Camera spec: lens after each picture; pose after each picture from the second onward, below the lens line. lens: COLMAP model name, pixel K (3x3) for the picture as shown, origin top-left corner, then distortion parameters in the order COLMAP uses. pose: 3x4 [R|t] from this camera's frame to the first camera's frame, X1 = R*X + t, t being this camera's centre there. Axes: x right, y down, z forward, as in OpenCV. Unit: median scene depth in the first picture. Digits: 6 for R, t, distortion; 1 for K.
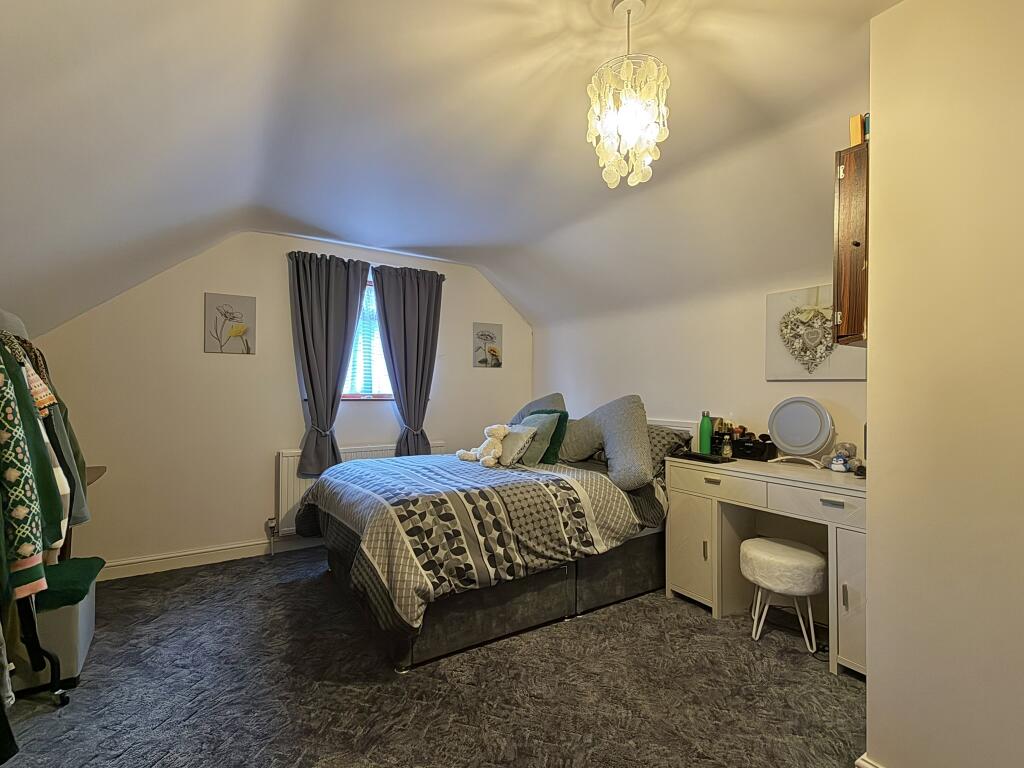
lens RADIAL K [[472.7, 0, 512.1], [0, 472.7, 385.4], [0, 0, 1]] dist [-0.001301, -0.000942]
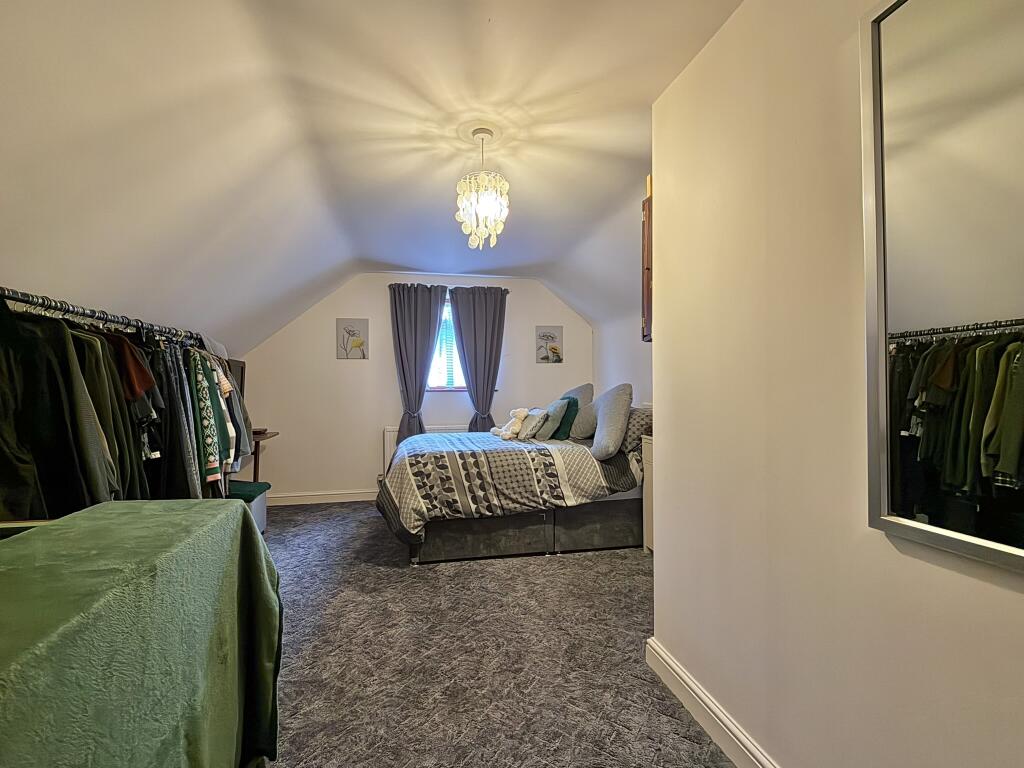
lens RADIAL K [[472.7, 0, 512.6], [0, 472.7, 385.2], [0, 0, 1]] dist [-0.001301, -0.000942]
pose [[0.937978, -0.012304, -0.346475, 0.479706], [0.015645, 0.999854, 0.006847, 0.013915], [0.346340, -0.011843, 0.938034, -0.252330]]
